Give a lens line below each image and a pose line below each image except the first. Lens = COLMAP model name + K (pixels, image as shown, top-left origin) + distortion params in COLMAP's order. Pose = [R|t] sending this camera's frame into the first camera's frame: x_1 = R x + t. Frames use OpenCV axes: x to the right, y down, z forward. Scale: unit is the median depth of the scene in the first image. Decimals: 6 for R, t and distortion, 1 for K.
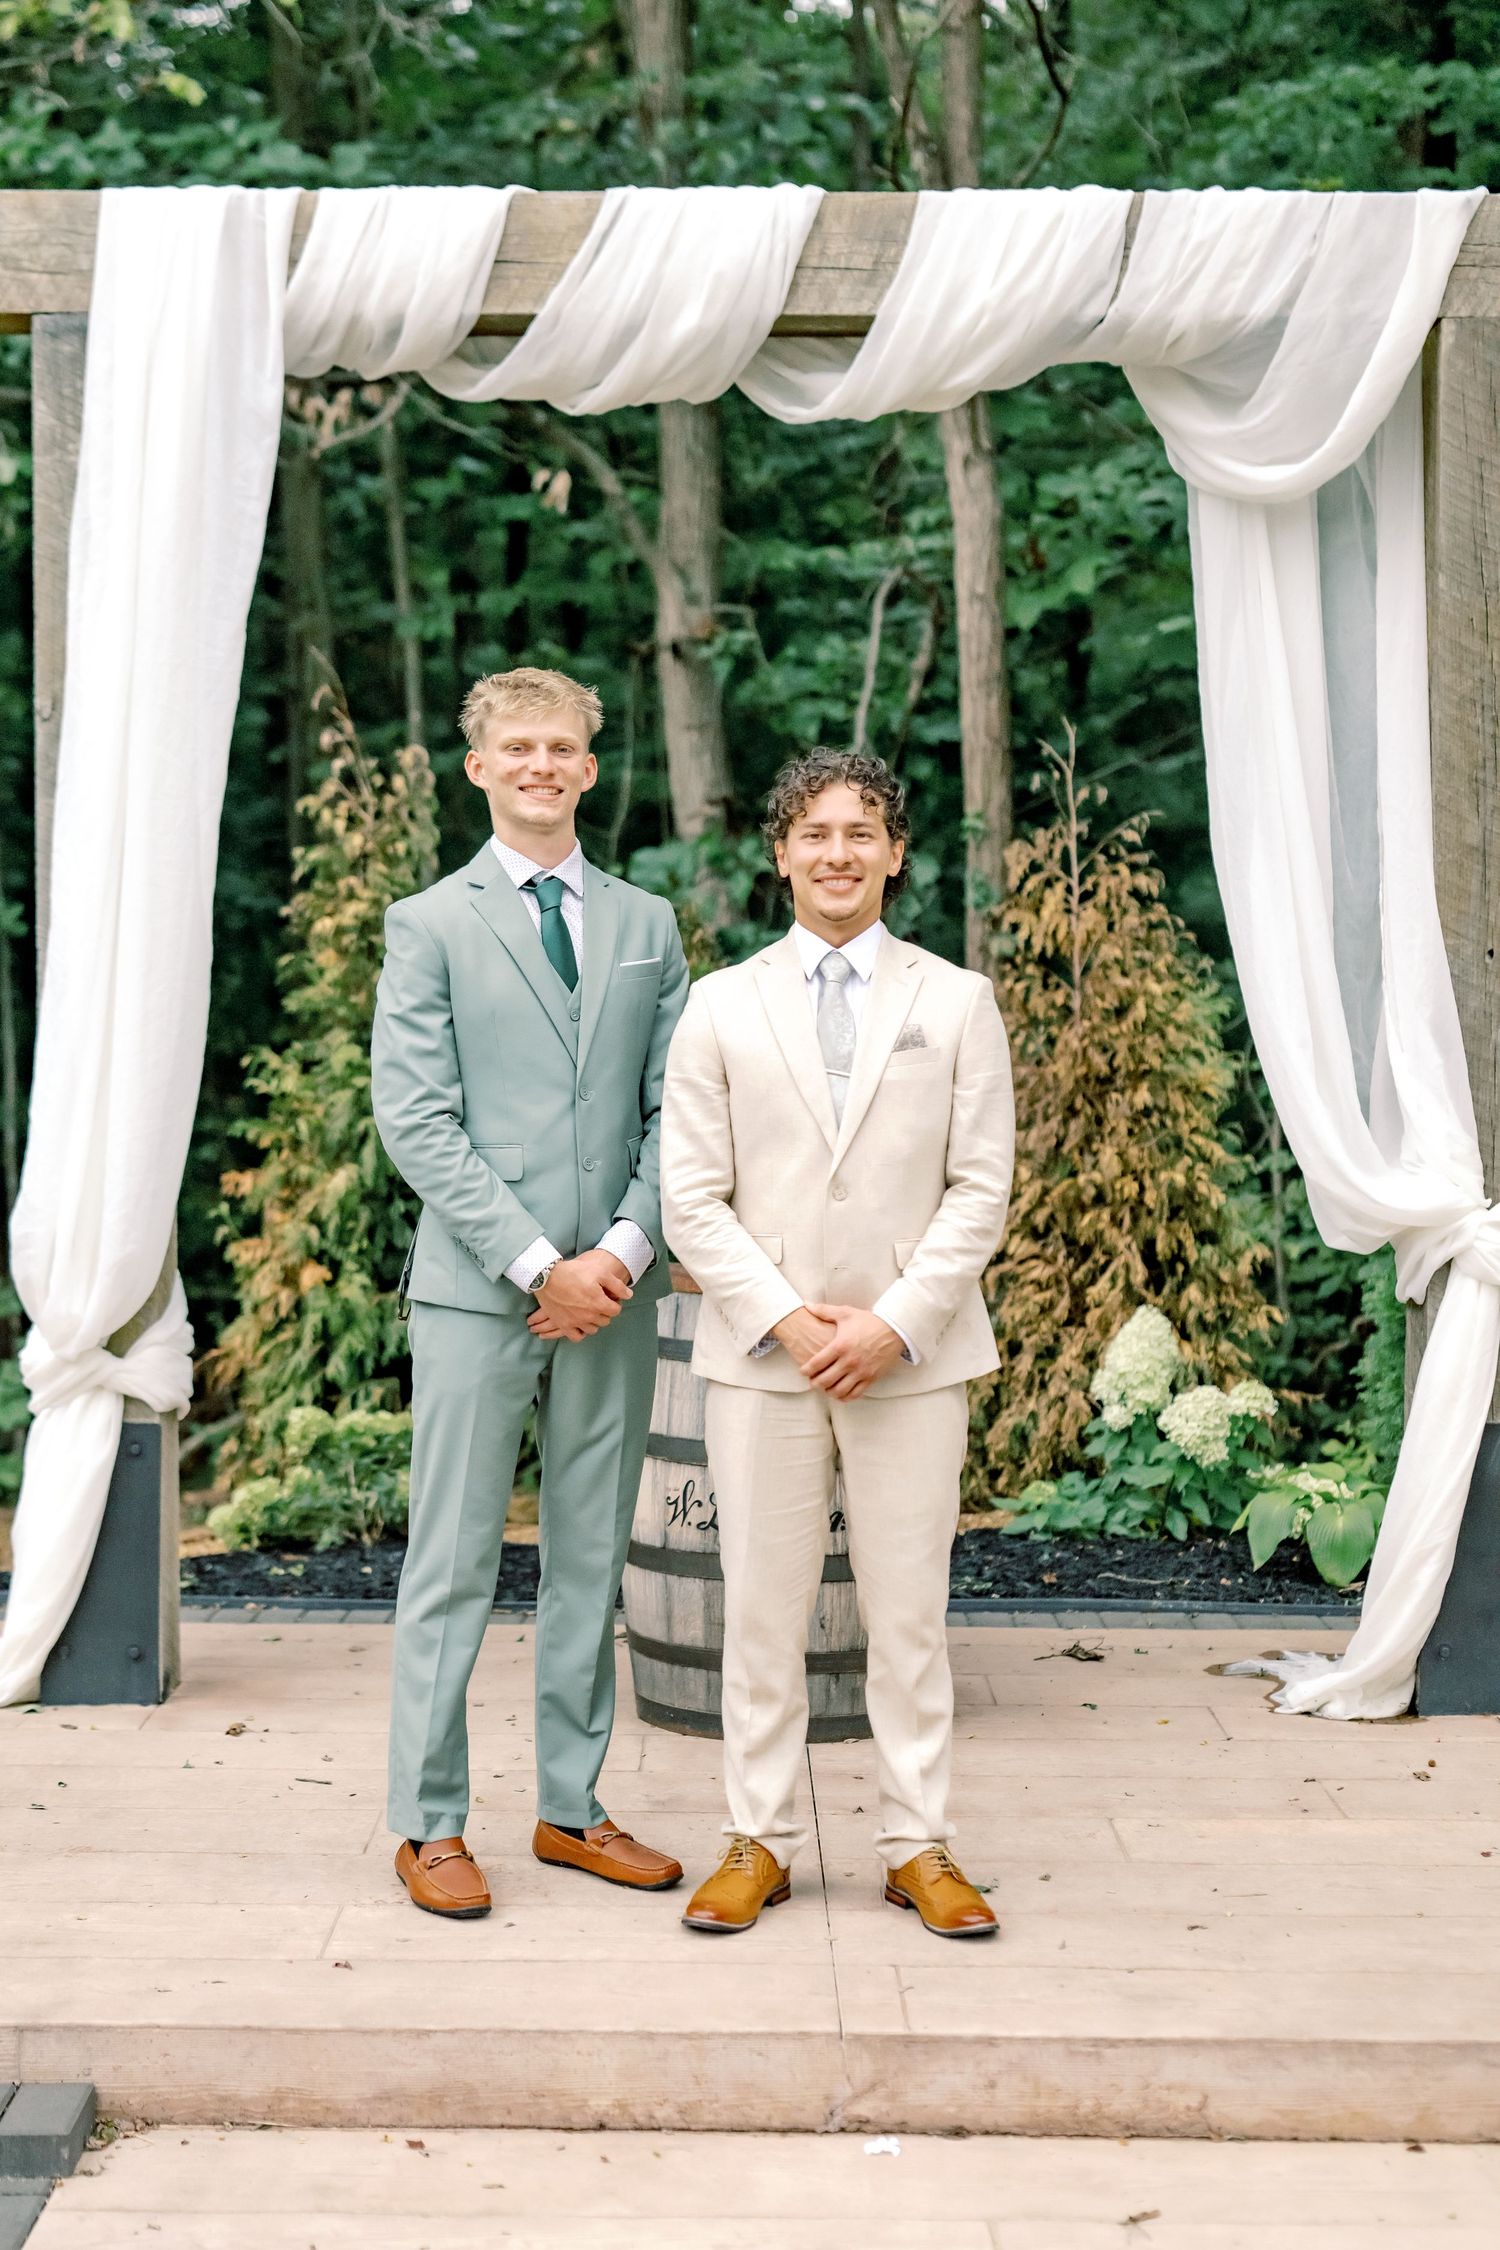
lens RADIAL K [[3280.7, 0, 712.7], [0, 3280.7, 1181.1], [0, 0, 1]] dist [0.003546, 0.000000]
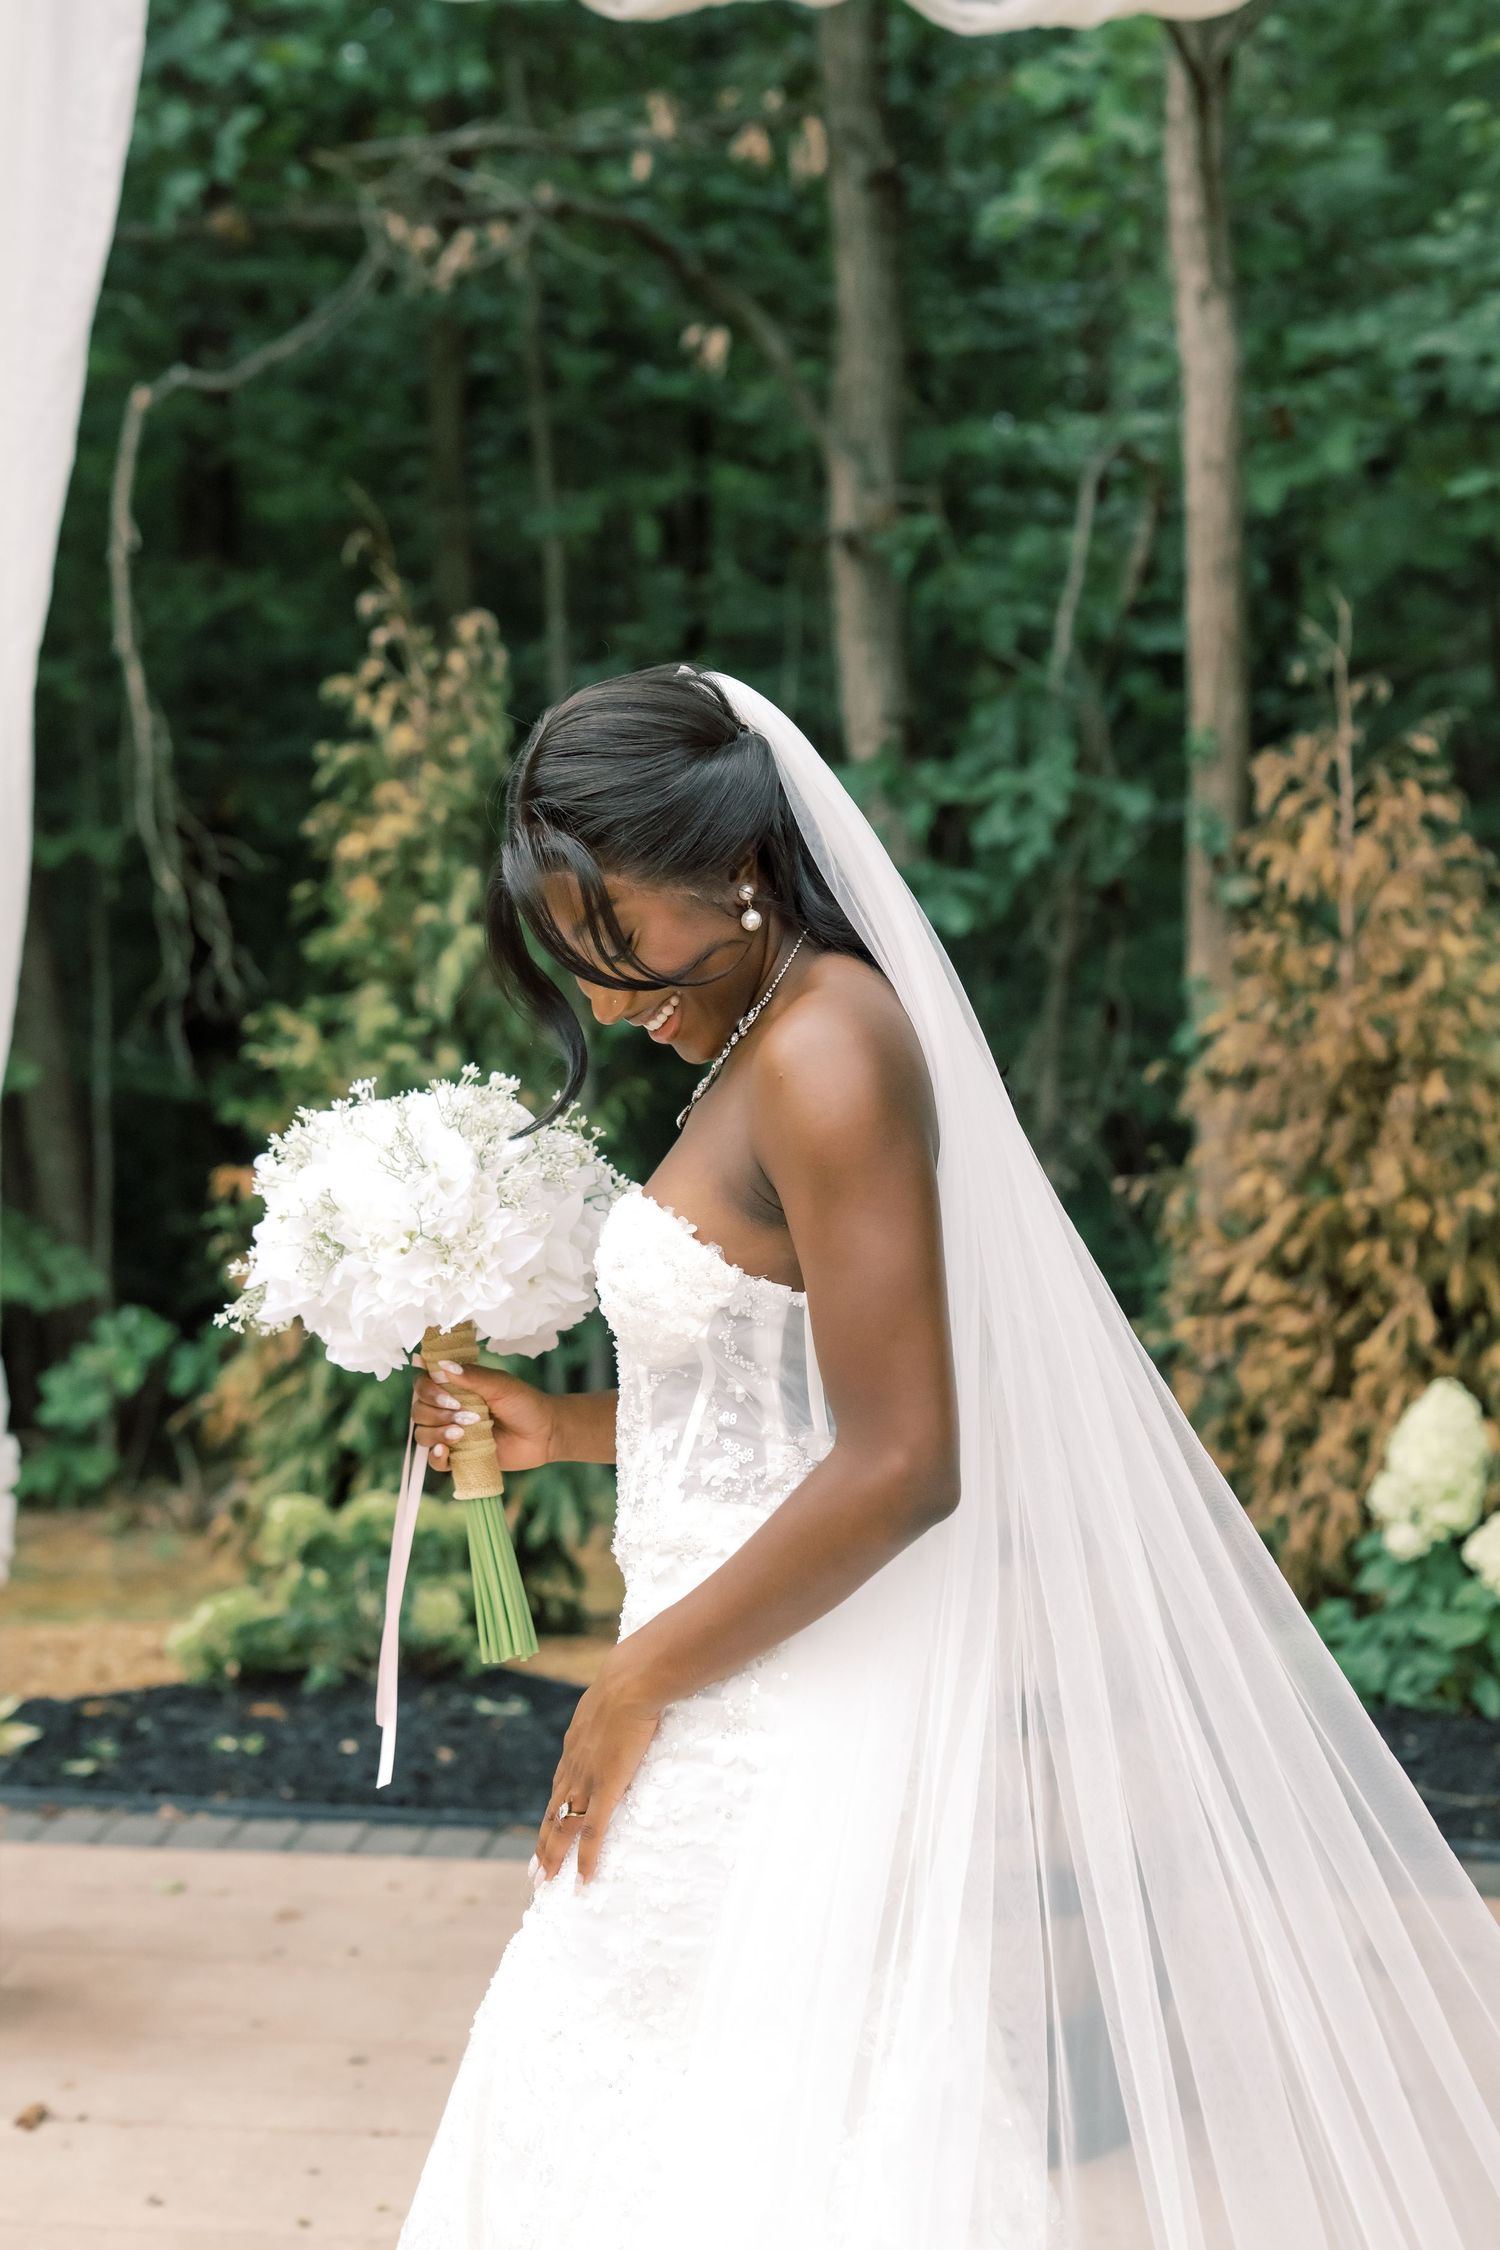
lens RADIAL K [[3280.7, 0, 739.5], [0, 3280.7, 1138.4], [0, 0, 1]] dist [0.003546, 0.000000]
pose [[0.998562, 0.019258, -0.050021, 0.010101], [-0.019181, 0.999814, 0.002017, -0.013419], [0.050050, -0.001054, 0.998746, 0.242355]]
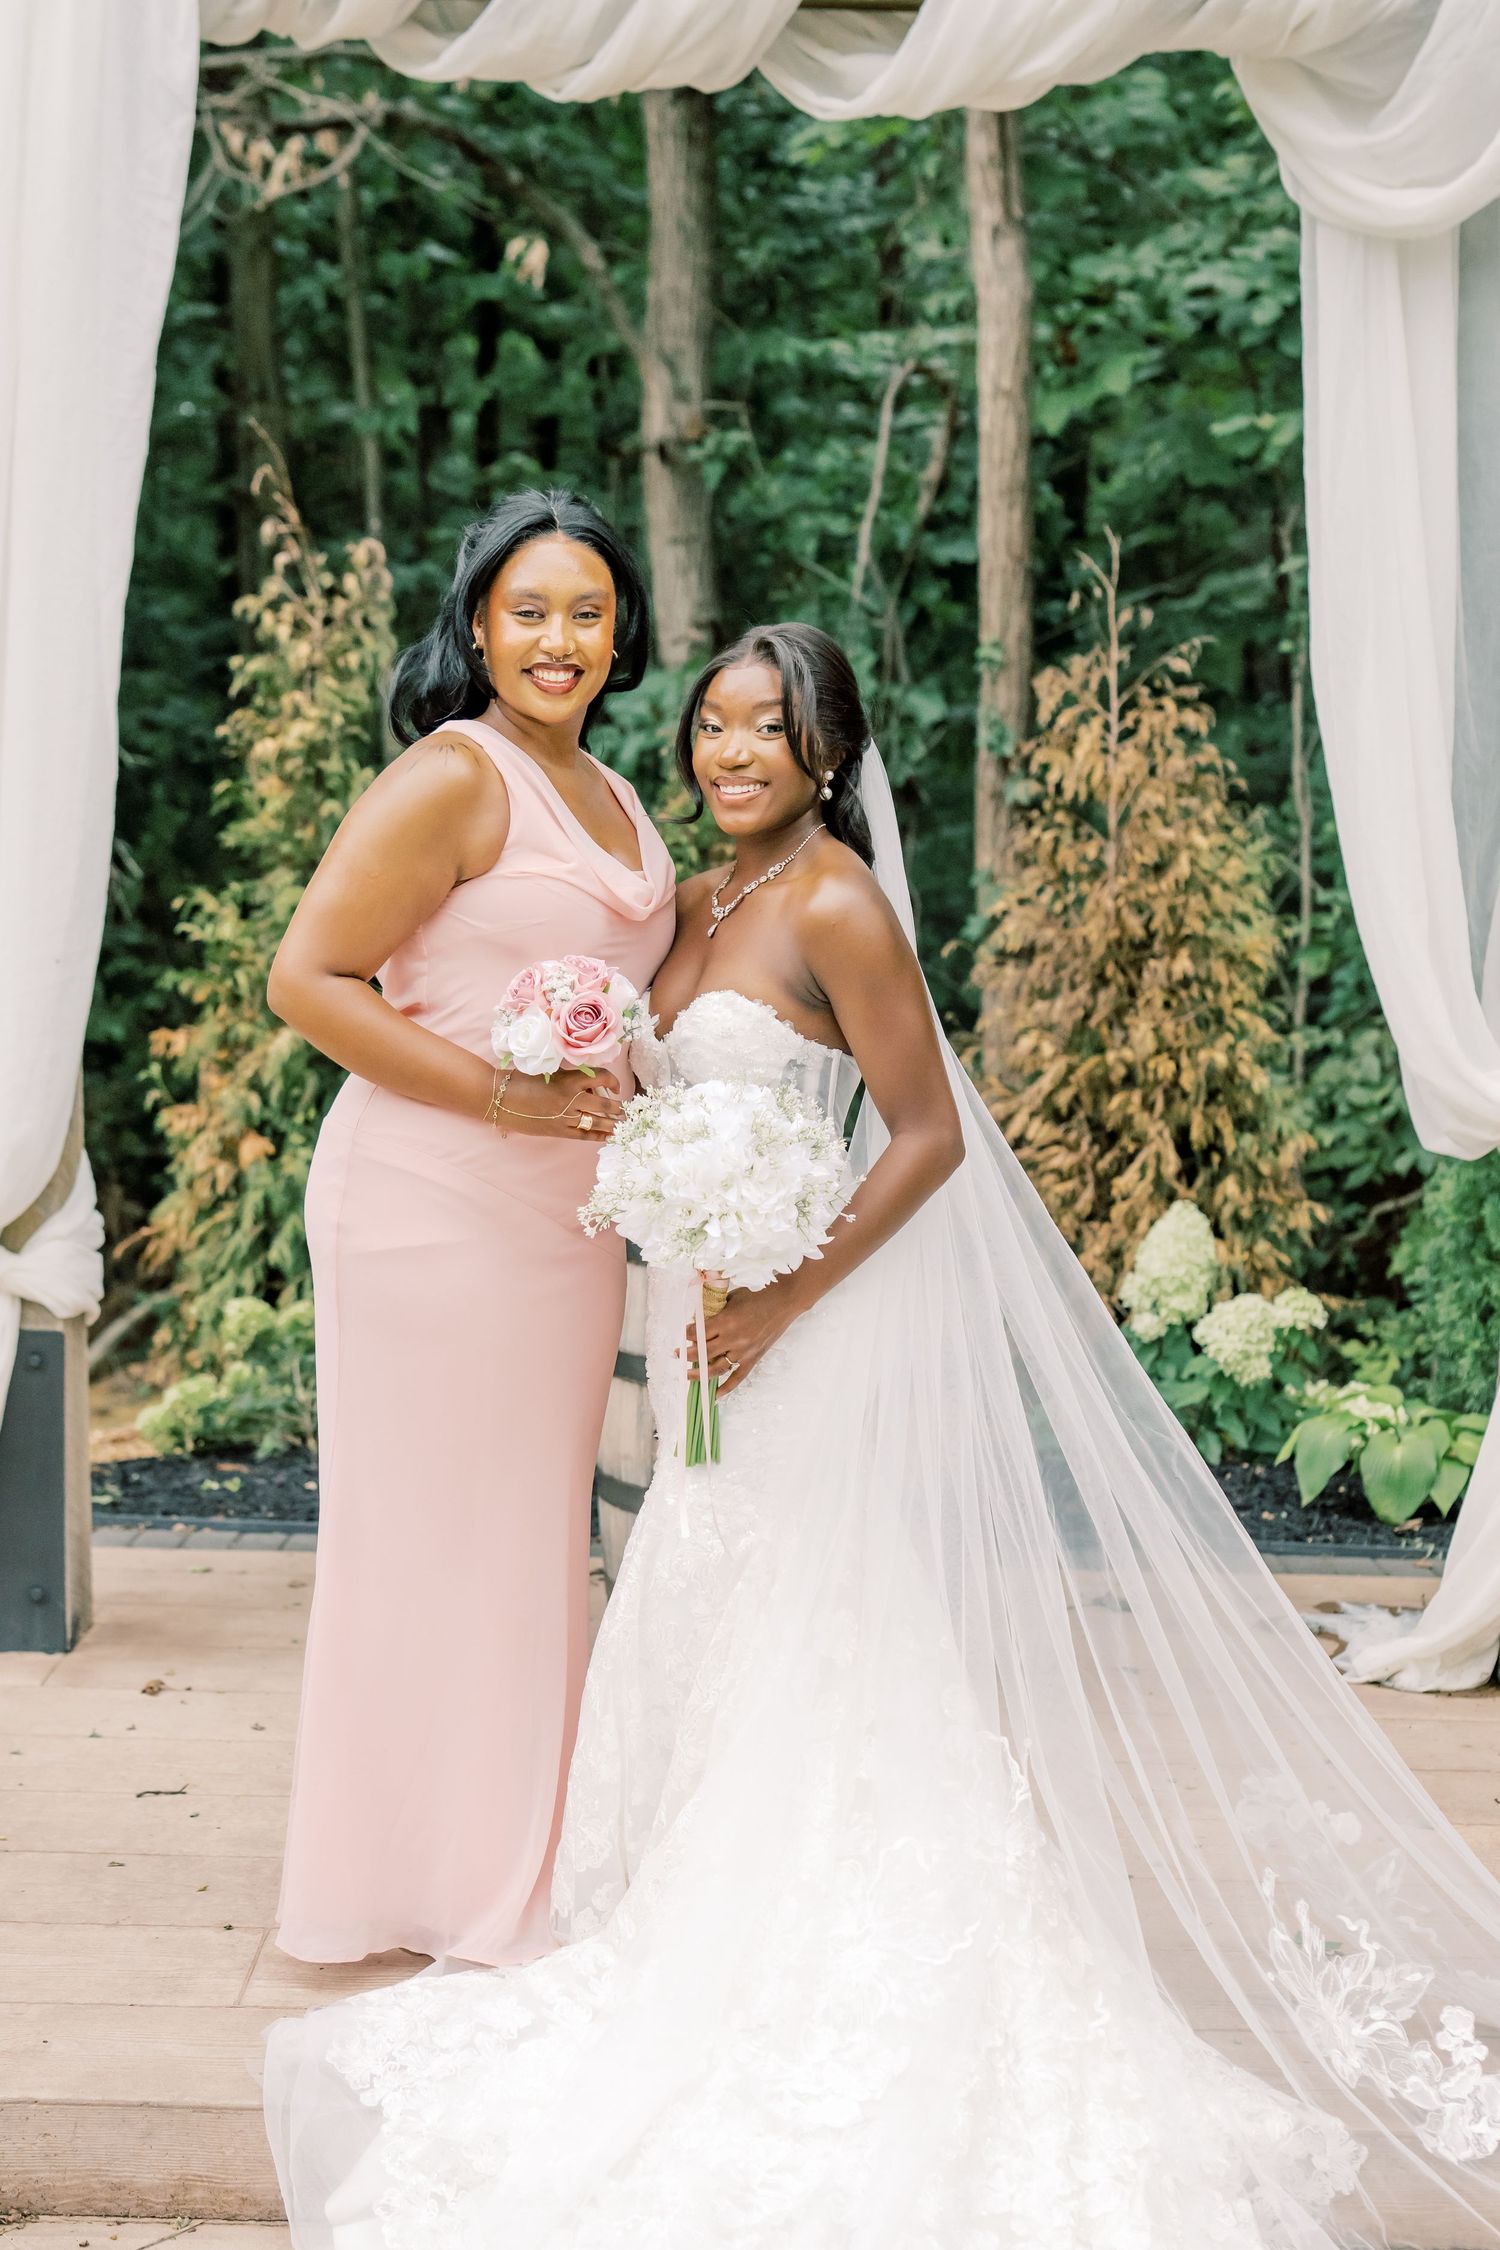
lens RADIAL K [[3280.7, 0, 755.3], [0, 3280.7, 1560.4], [0, 0, 1]] dist [0.003546, 0.000000]
pose [[0.999545, 0.016512, 0.025236, -0.005473], [-0.020267, 0.987446, 0.156651, -0.003188], [-0.022333, -0.157091, 0.987332, 0.091410]]
